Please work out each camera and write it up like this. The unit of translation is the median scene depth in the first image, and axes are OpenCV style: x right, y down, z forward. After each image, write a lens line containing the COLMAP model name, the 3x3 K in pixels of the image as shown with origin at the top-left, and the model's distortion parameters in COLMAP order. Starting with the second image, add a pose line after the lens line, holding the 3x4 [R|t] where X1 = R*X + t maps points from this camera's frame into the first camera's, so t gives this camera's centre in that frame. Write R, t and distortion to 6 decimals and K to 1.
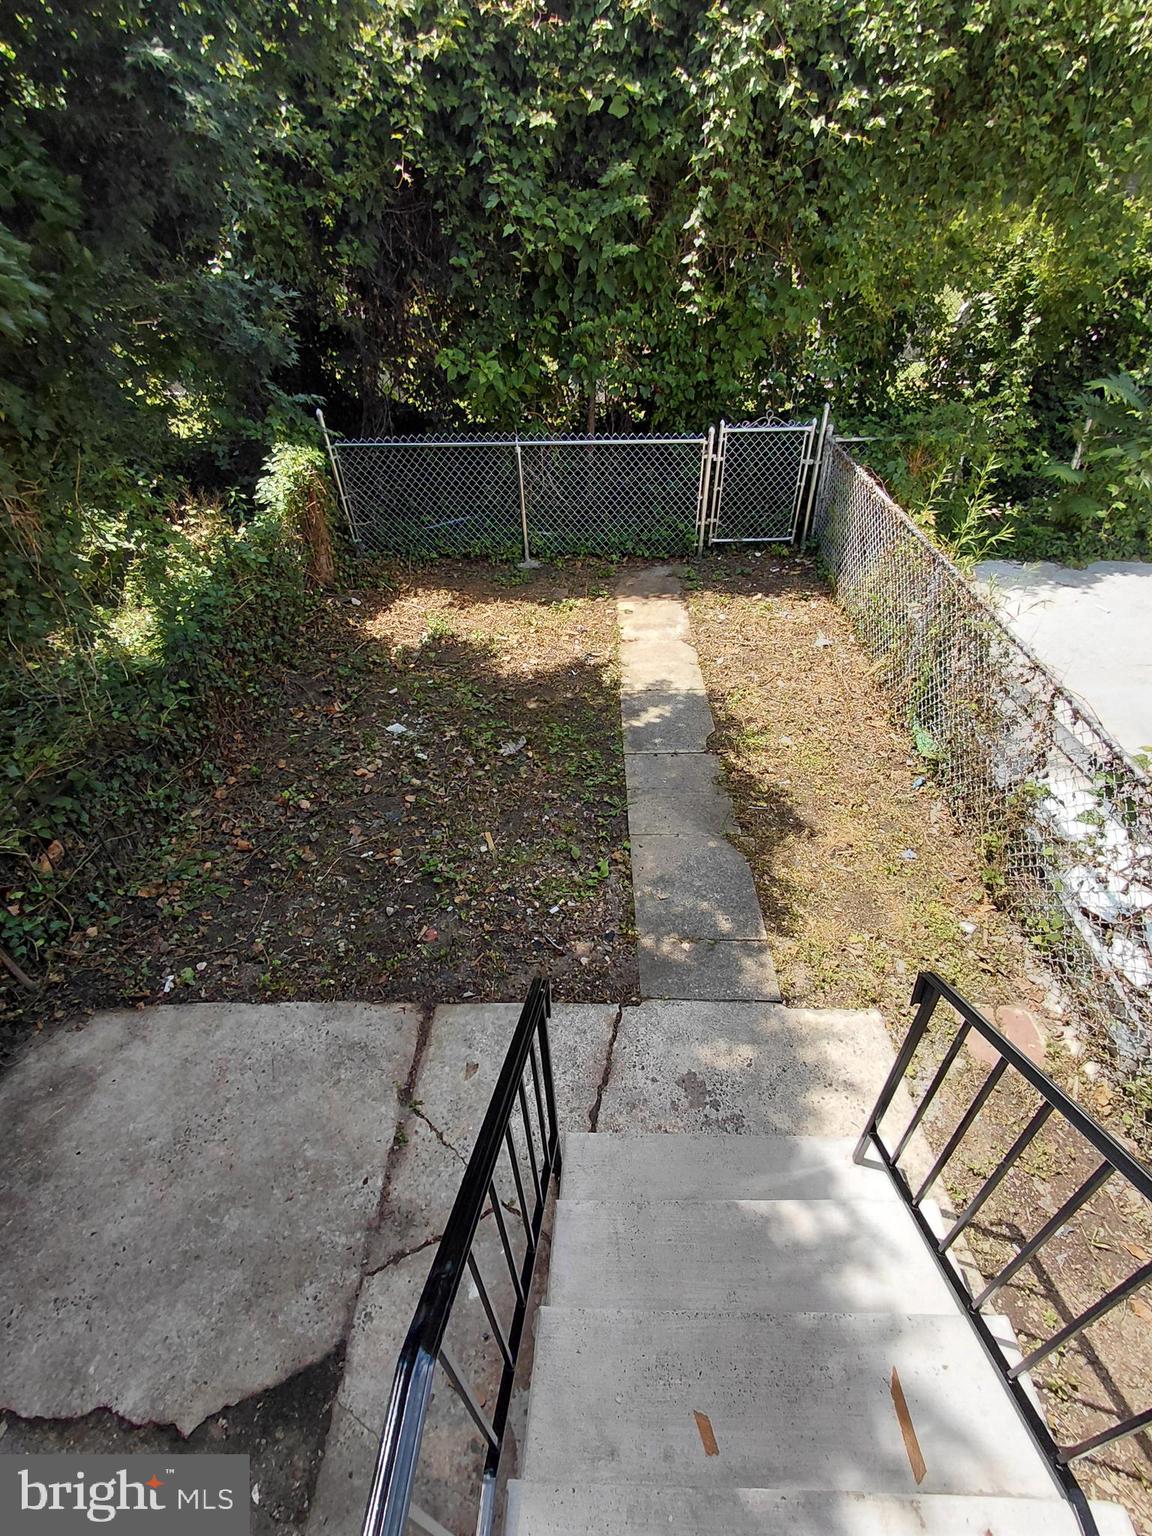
lens RADIAL K [[703.0, 0, 583.0], [0, 703.0, 766.4], [0, 0, 1]] dist [-0.008356, 0.002137]
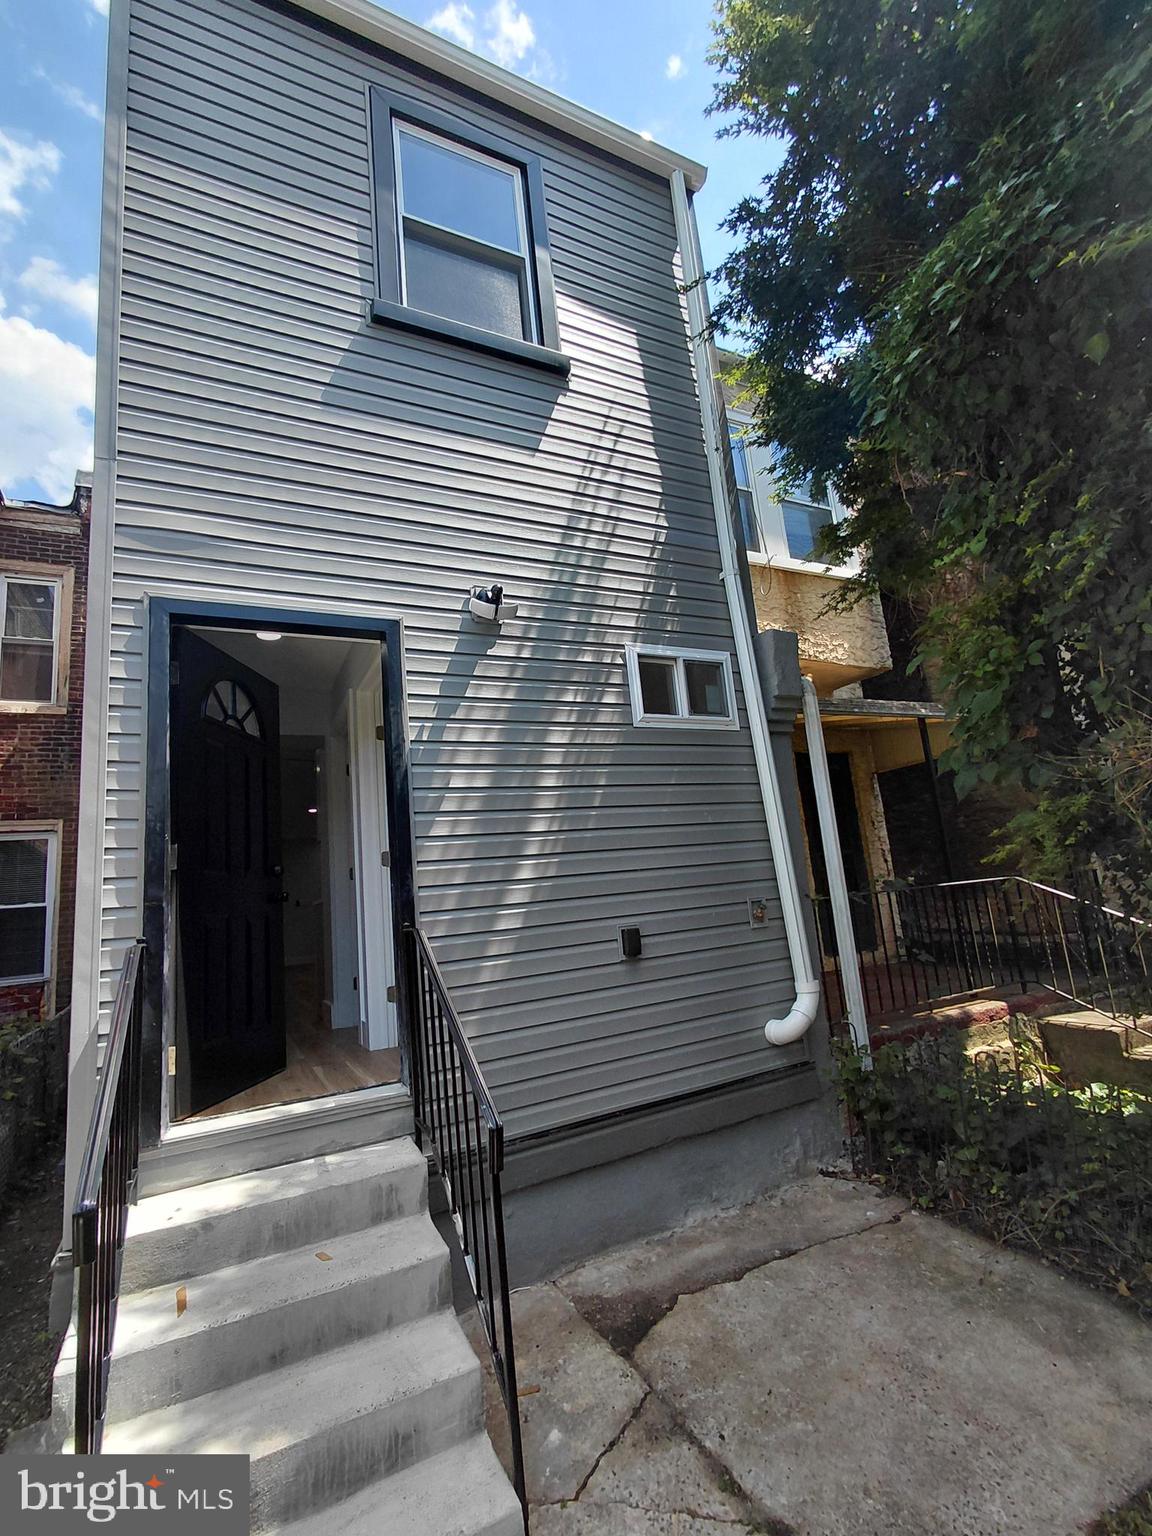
lens RADIAL K [[703.0, 0, 574.8], [0, 703.0, 769.7], [0, 0, 1]] dist [-0.008356, 0.002137]
pose [[-0.873081, 0.032448, -0.486494, 0.274173], [-0.188031, 0.898194, 0.397356, -0.518092], [0.449860, 0.438400, -0.778095, 1.321289]]
